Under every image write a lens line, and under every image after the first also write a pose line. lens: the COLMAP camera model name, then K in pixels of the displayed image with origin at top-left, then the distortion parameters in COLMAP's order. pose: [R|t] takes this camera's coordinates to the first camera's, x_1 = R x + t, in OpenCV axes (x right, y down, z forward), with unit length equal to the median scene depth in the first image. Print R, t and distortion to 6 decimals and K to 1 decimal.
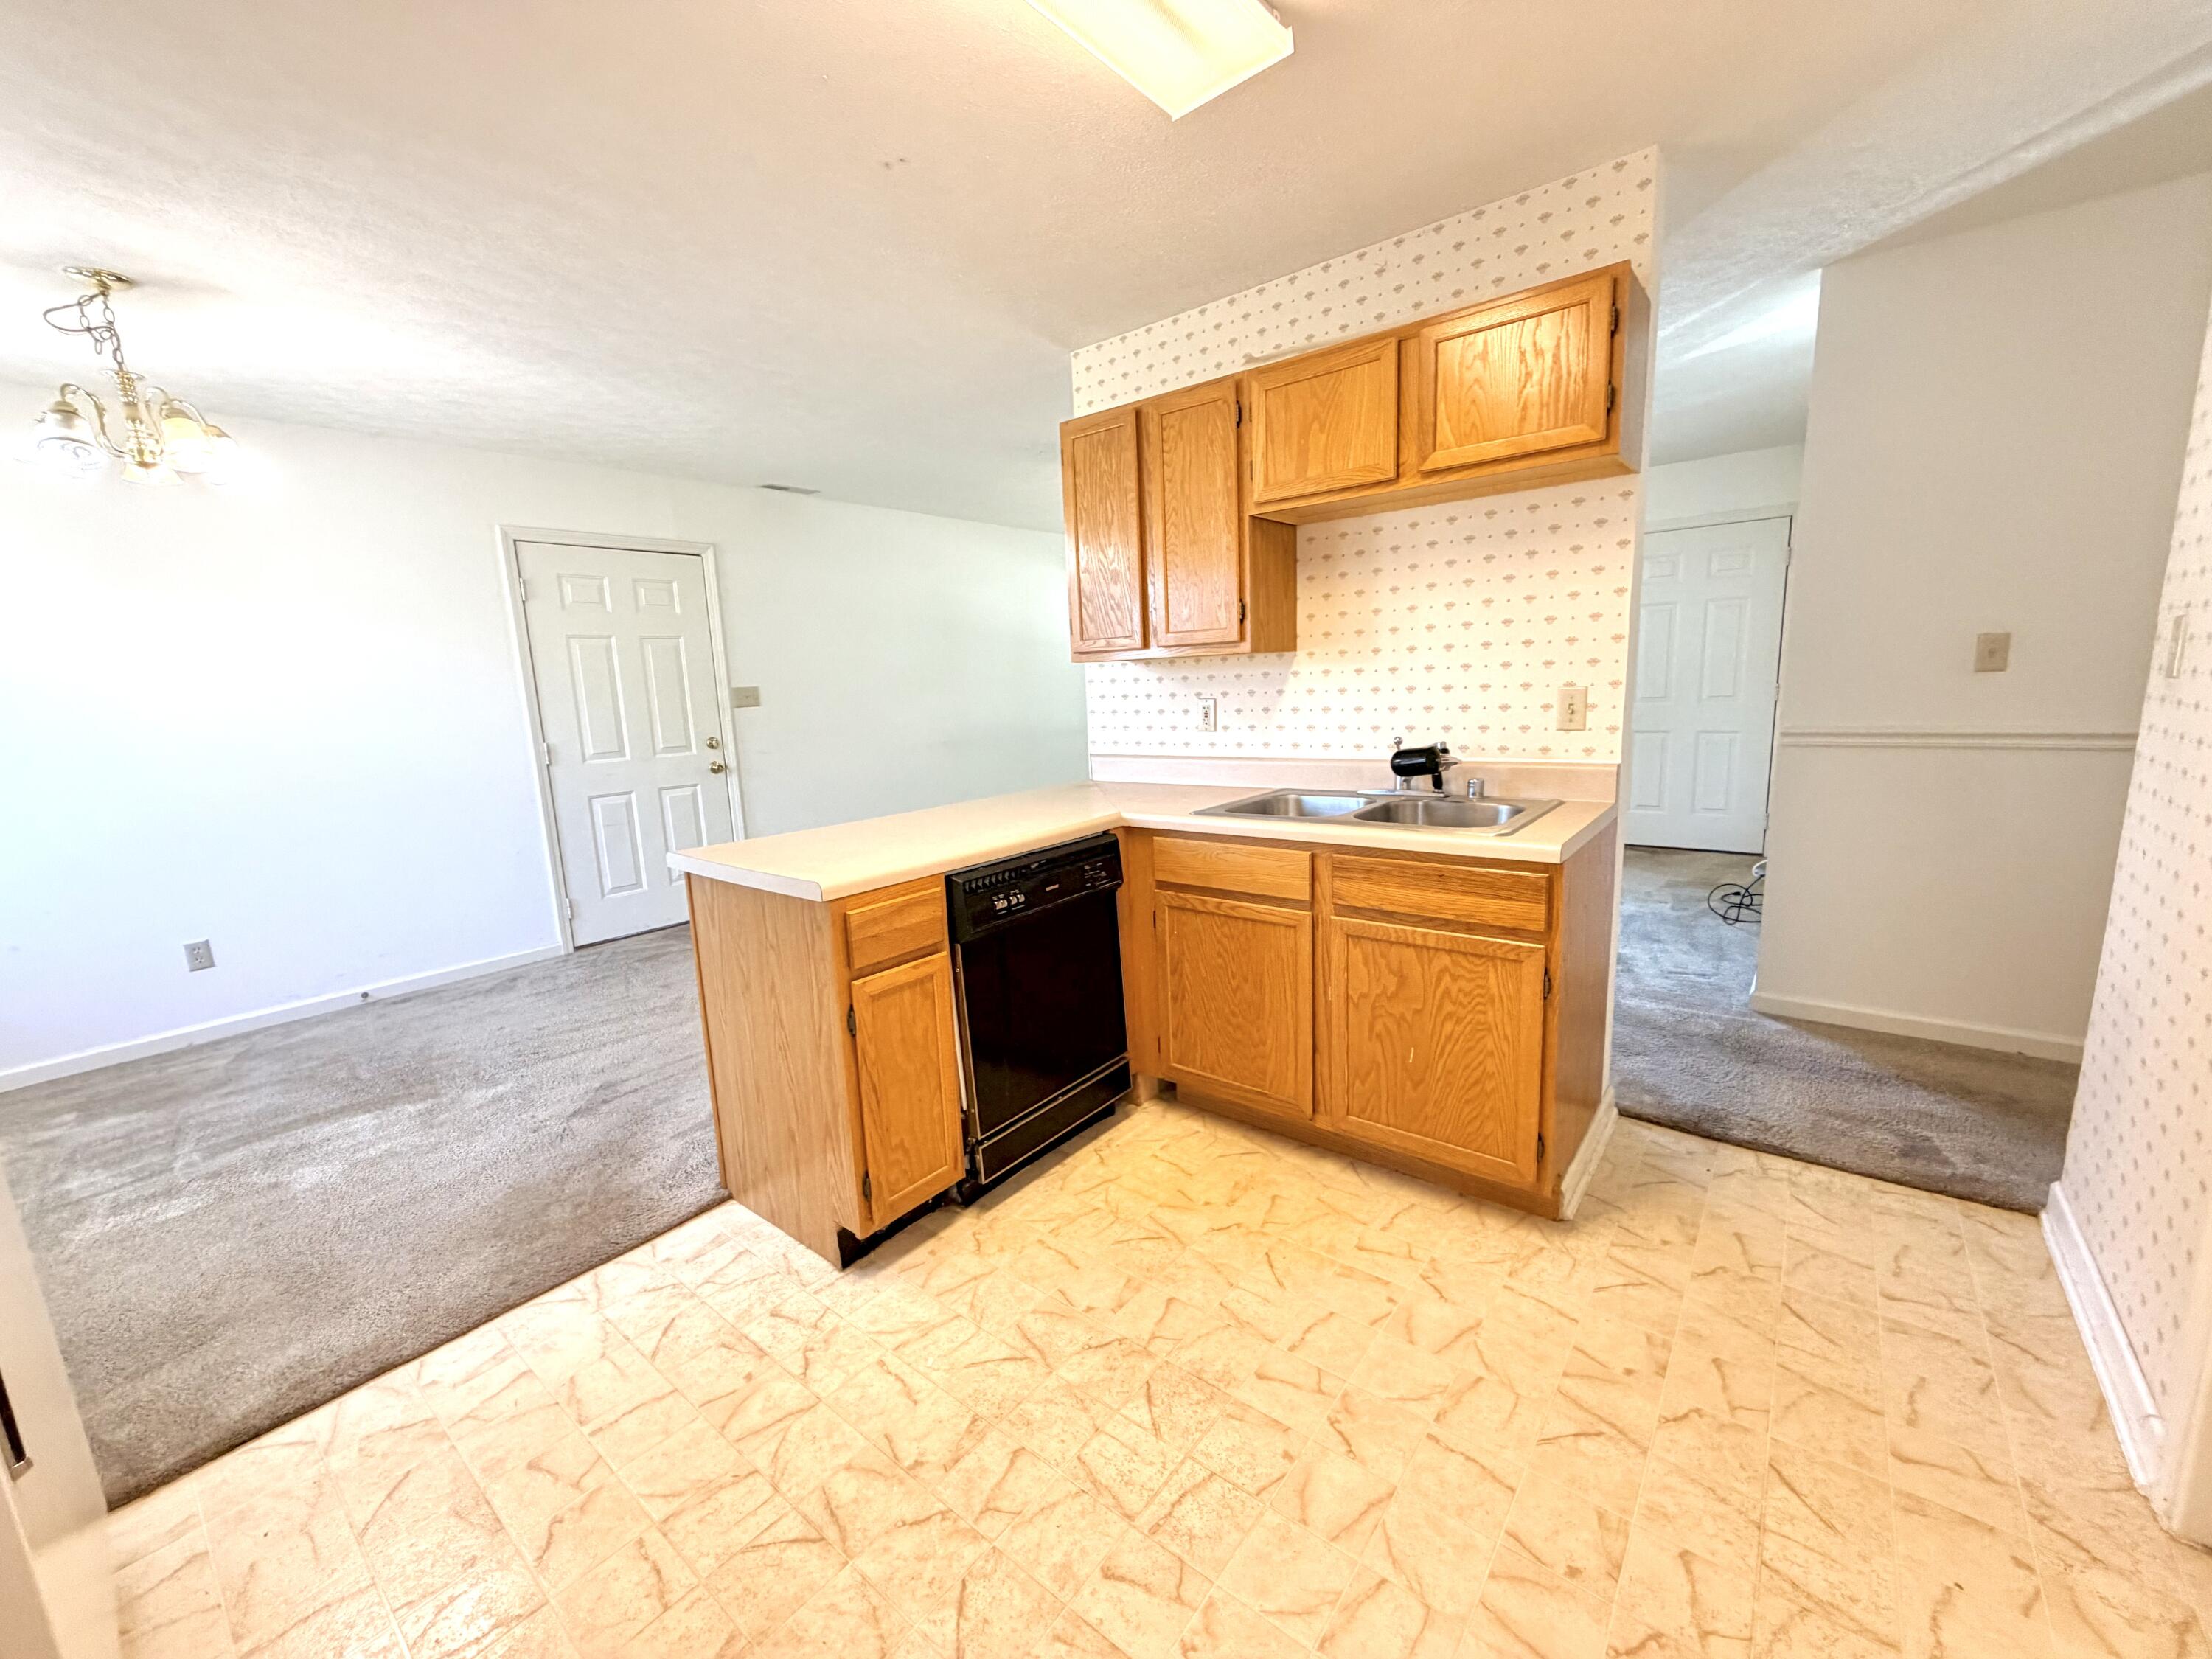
lens RADIAL K [[882.8, 0, 1106.0], [0, 882.8, 829.5], [0, 0, 1]] dist [-0.001253, -0.000359]
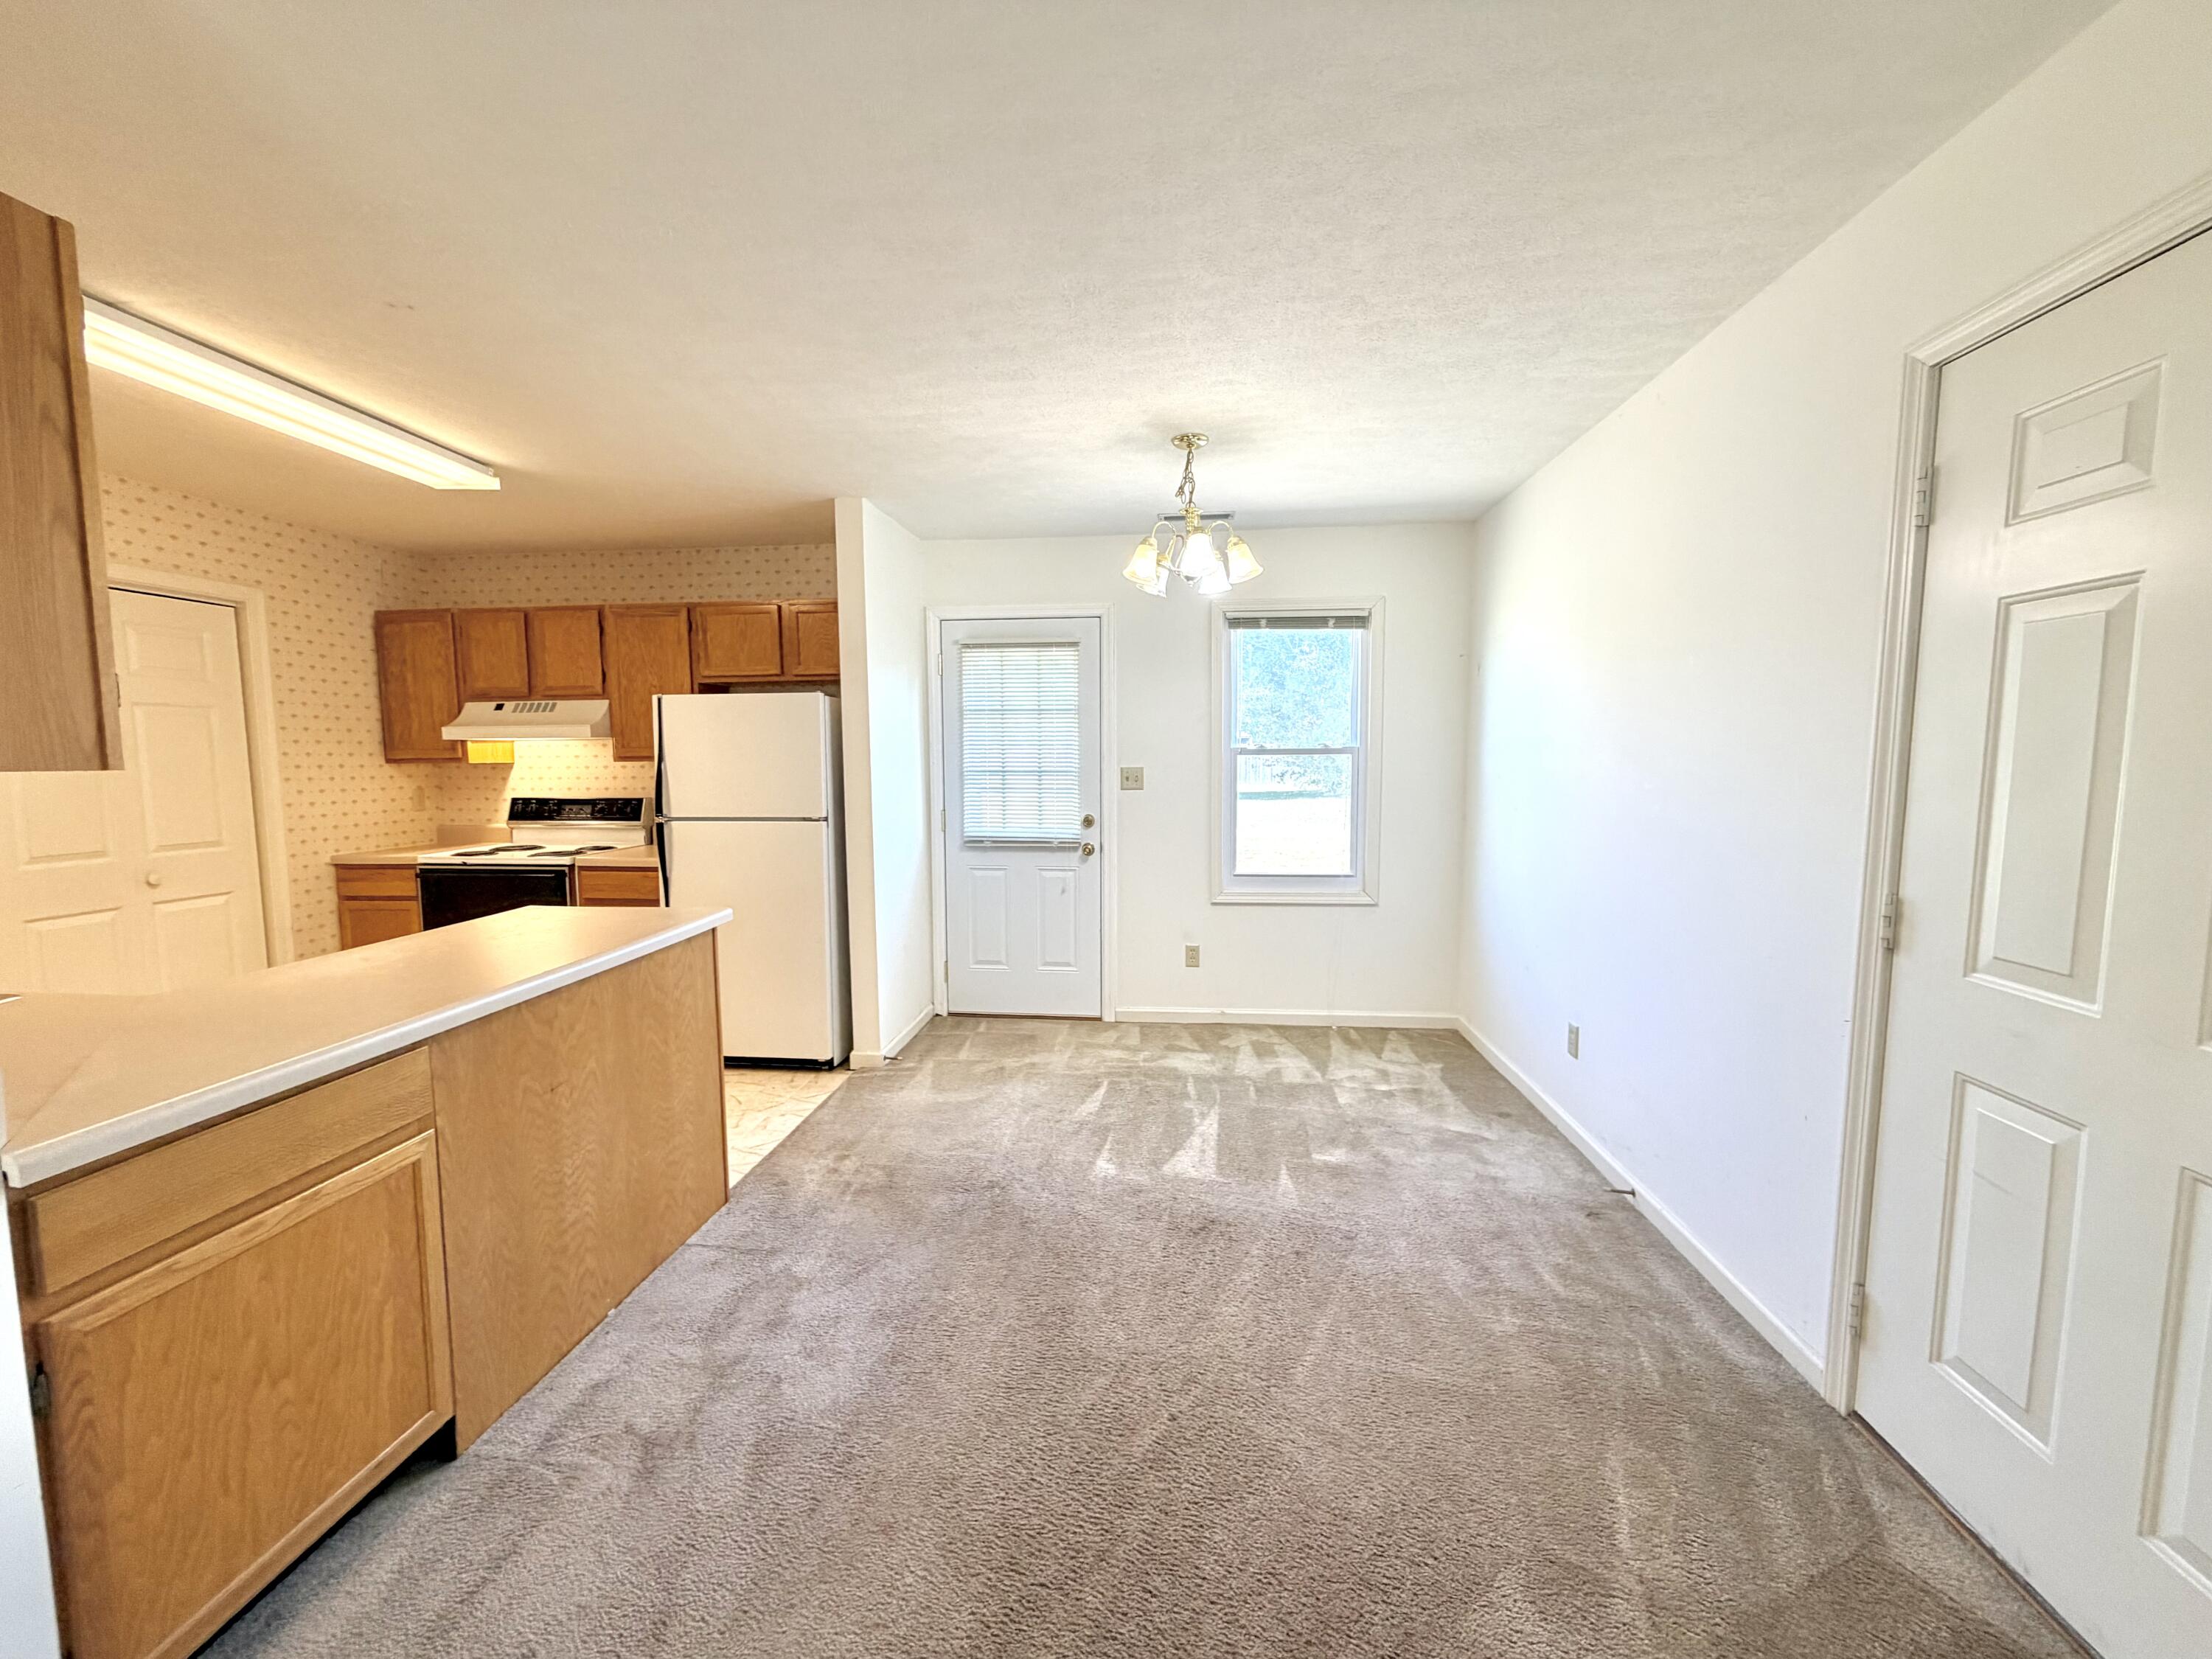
lens RADIAL K [[882.8, 0, 1106.0], [0, 882.8, 829.5], [0, 0, 1]] dist [-0.001253, -0.000359]
pose [[-0.835496, 0.092336, -0.541682, -0.349755], [-0.054092, 0.967172, 0.248298, -0.506015], [0.546827, 0.236753, -0.803074, 2.776643]]
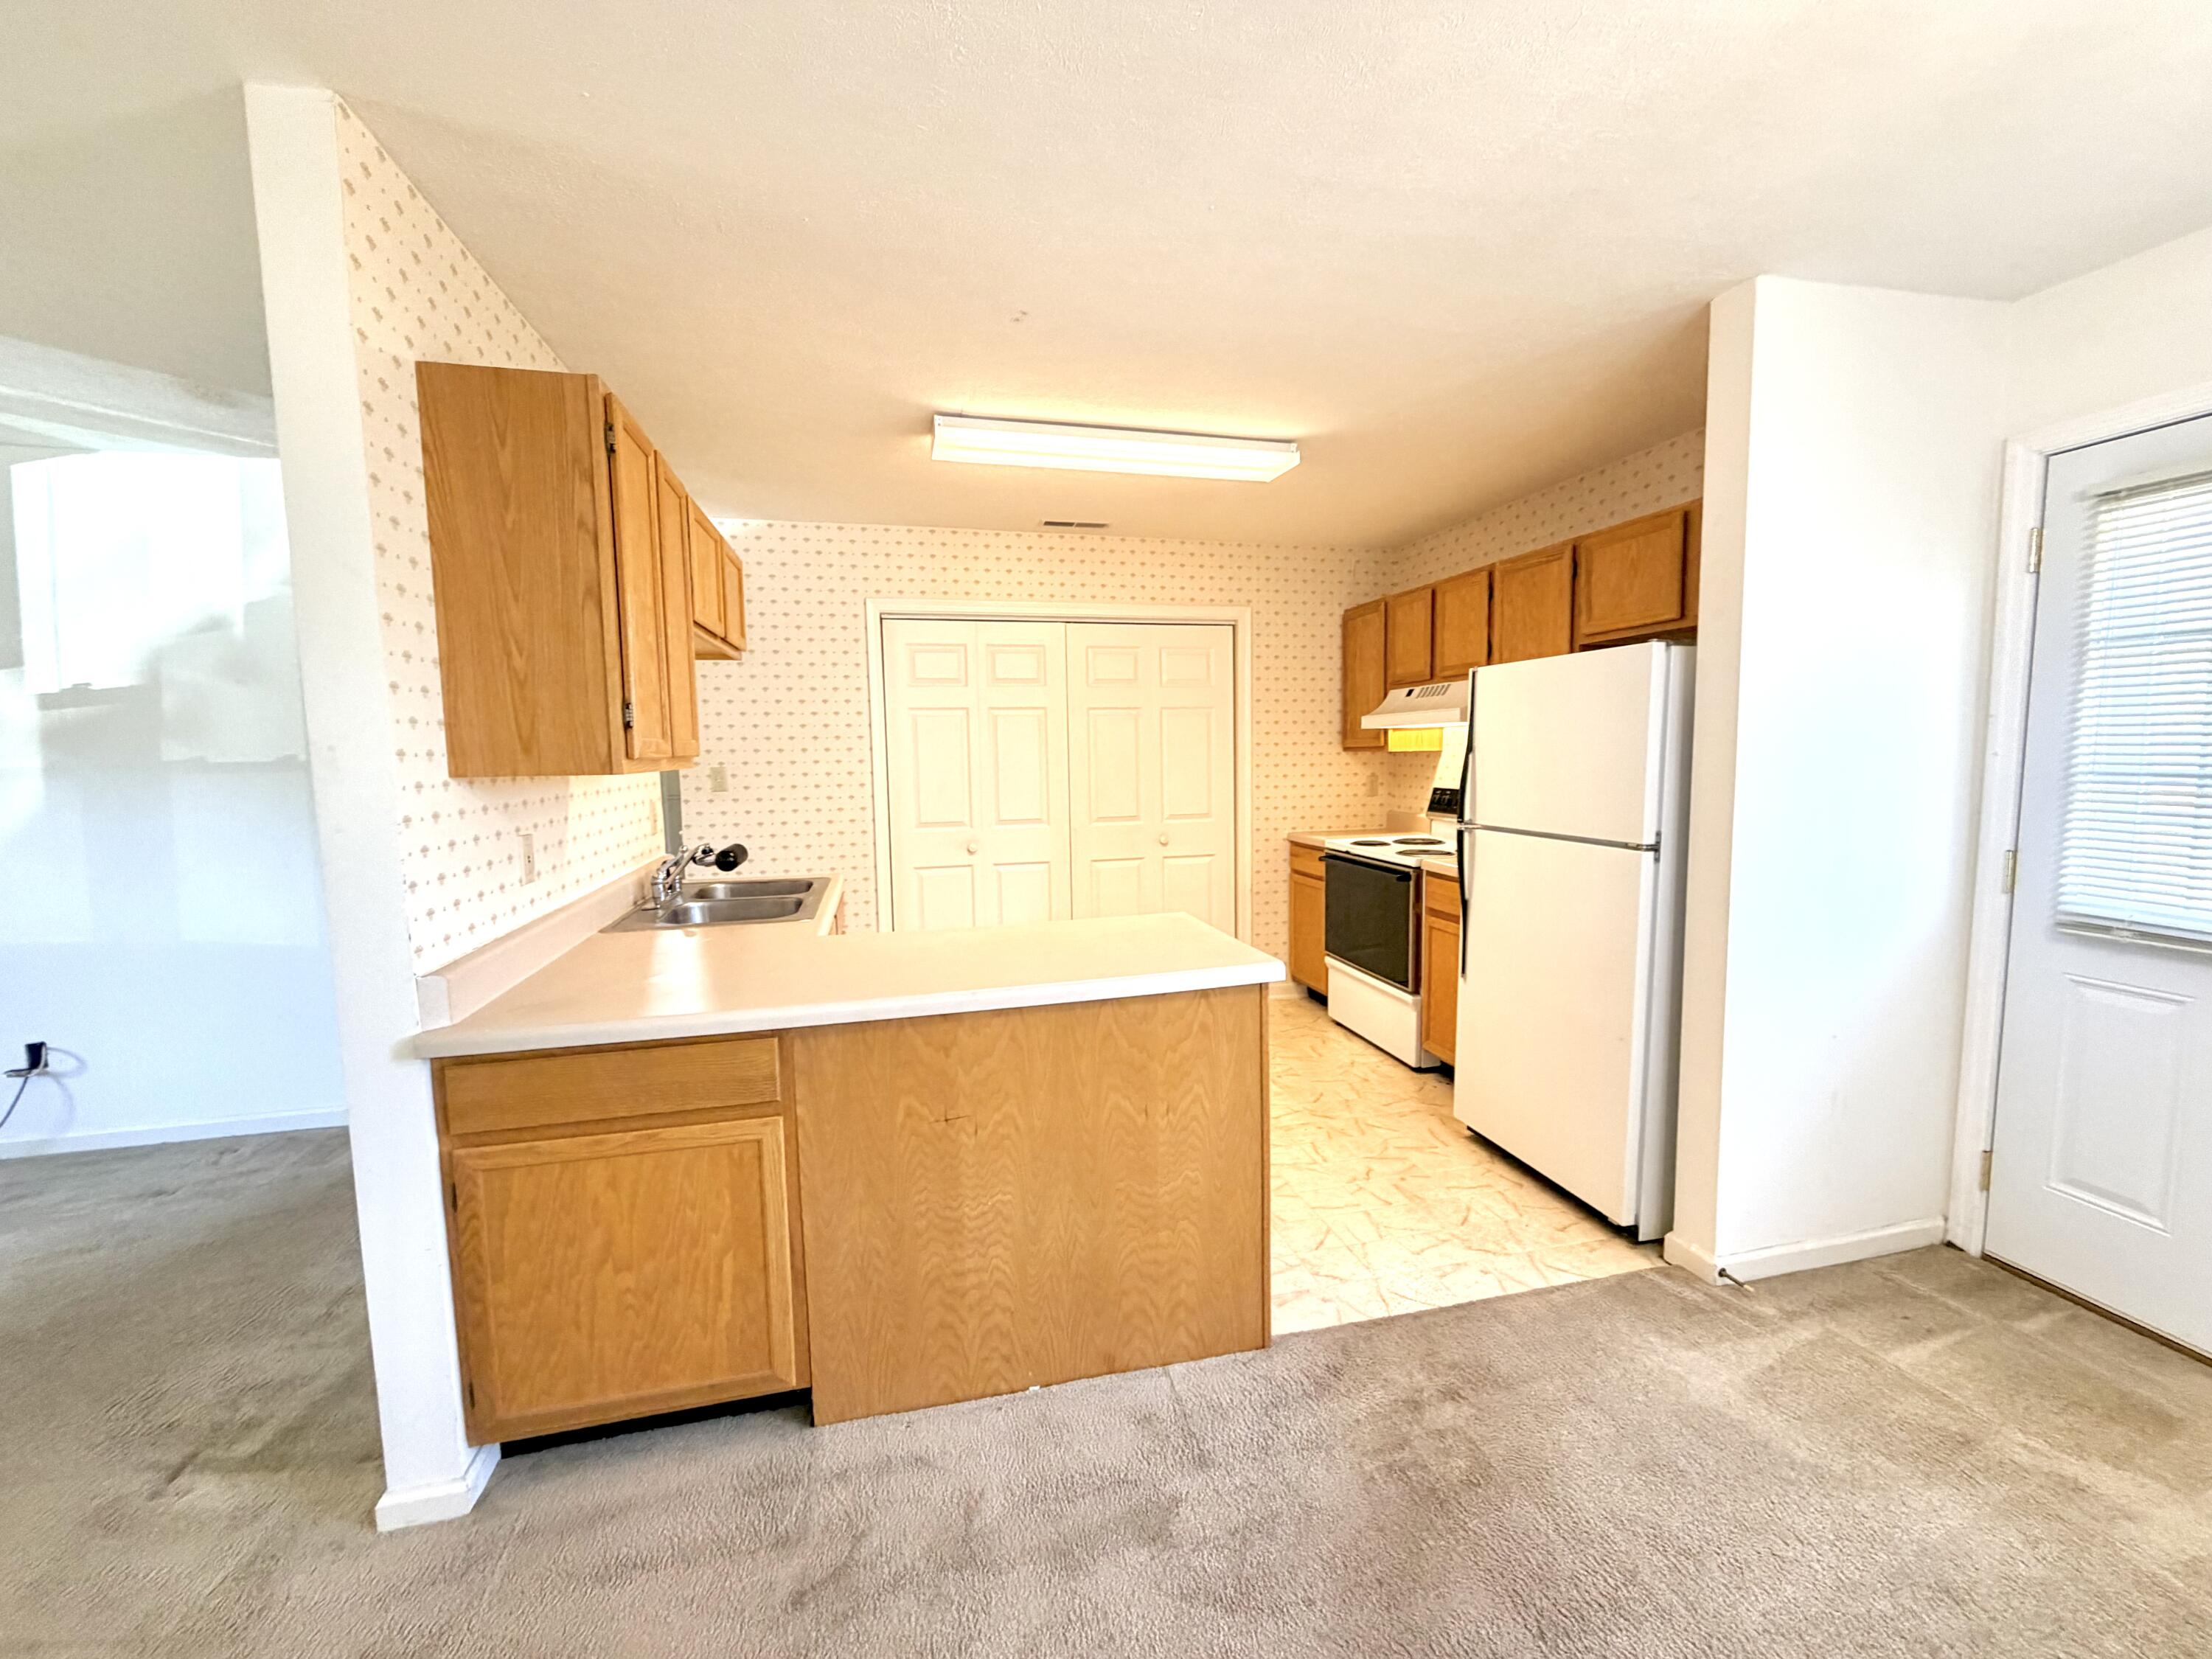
lens RADIAL K [[884.1, 0, 1087.1], [0, 884.1, 830.3], [0, 0, 1]] dist [-0.000566, 0.000183]
pose [[-0.783483, -0.001773, 0.621411, -1.099350], [0.156731, 0.967103, 0.200369, -0.385790], [-0.601323, 0.254380, -0.757431, 2.185425]]
